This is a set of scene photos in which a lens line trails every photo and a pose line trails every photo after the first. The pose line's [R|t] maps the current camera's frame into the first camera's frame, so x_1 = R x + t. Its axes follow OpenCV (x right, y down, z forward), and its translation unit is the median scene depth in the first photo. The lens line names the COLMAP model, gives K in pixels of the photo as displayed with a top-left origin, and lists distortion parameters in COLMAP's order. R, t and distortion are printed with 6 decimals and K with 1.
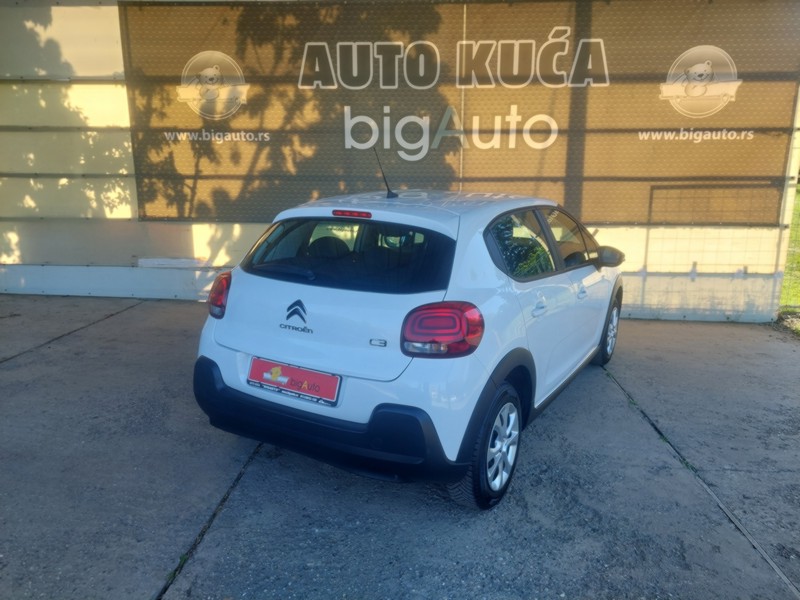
lens RADIAL K [[589.3, 0, 410.1], [0, 589.3, 299.6], [0, 0, 1]] dist [0.038146, -0.027409]
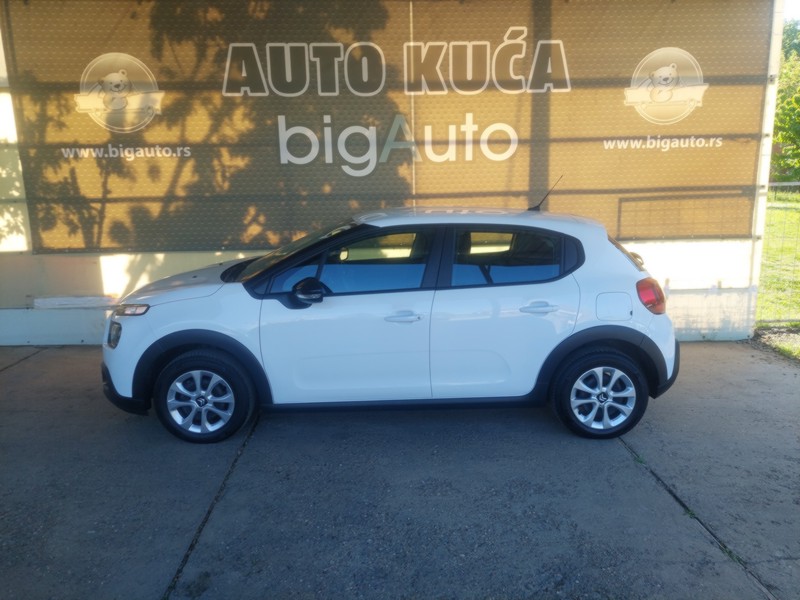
lens RADIAL K [[582.9, 0, 409.0], [0, 582.9, 291.3], [0, 0, 1]] dist [0.050126, -0.040711]
pose [[0.994306, -0.040178, 0.098693, -0.014802], [0.042752, 0.998795, -0.024103, -0.039604], [-0.097606, 0.028185, 0.994826, 0.128773]]
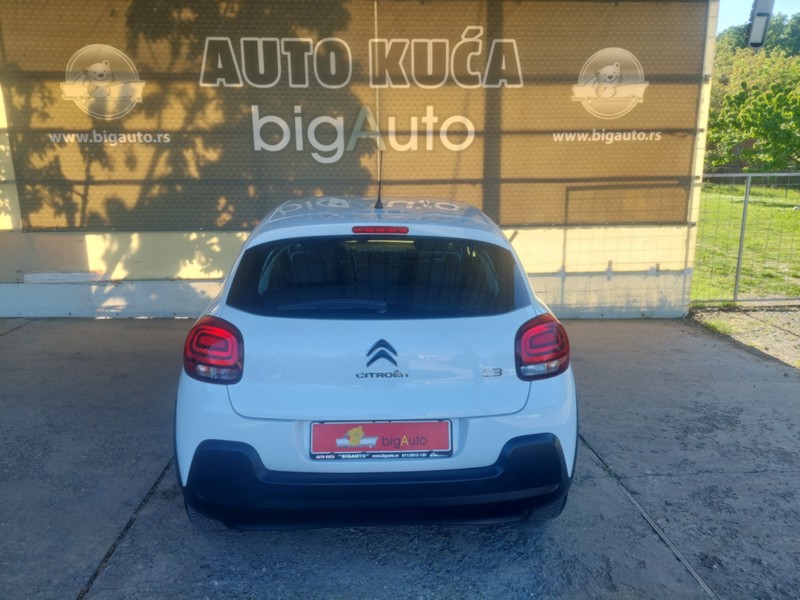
lens RADIAL K [[587.4, 0, 410.3], [0, 587.4, 302.5], [0, 0, 1]] dist [0.053919, -0.046841]
pose [[0.992397, -0.035874, 0.117732, 0.017243], [0.035424, 0.999355, 0.005914, -0.010918], [-0.117869, -0.001698, 0.993028, 0.034854]]
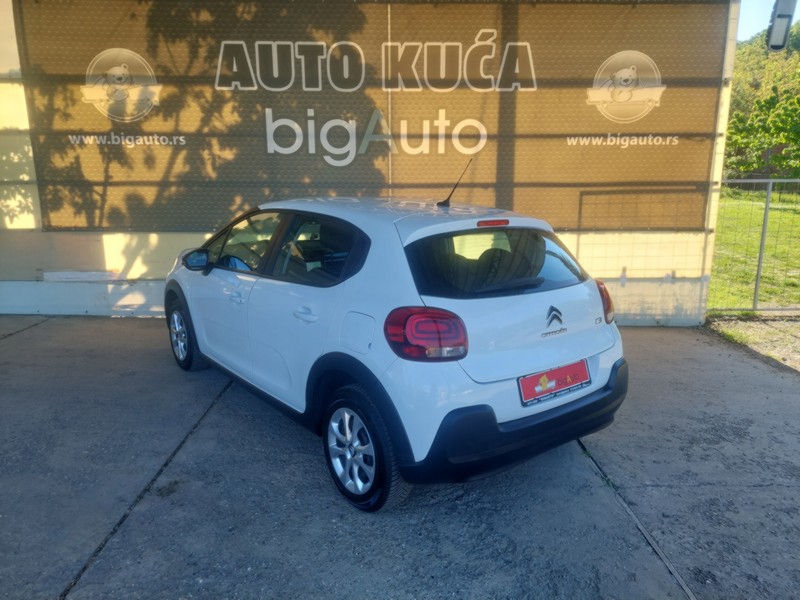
lens RADIAL K [[588.4, 0, 408.8], [0, 588.4, 303.5], [0, 0, 1]] dist [0.050328, -0.041050]
pose [[0.996817, -0.019454, 0.077310, 0.039485], [0.019530, 0.999809, -0.000228, -0.009563], [-0.077291, 0.001737, 0.997007, 0.033977]]
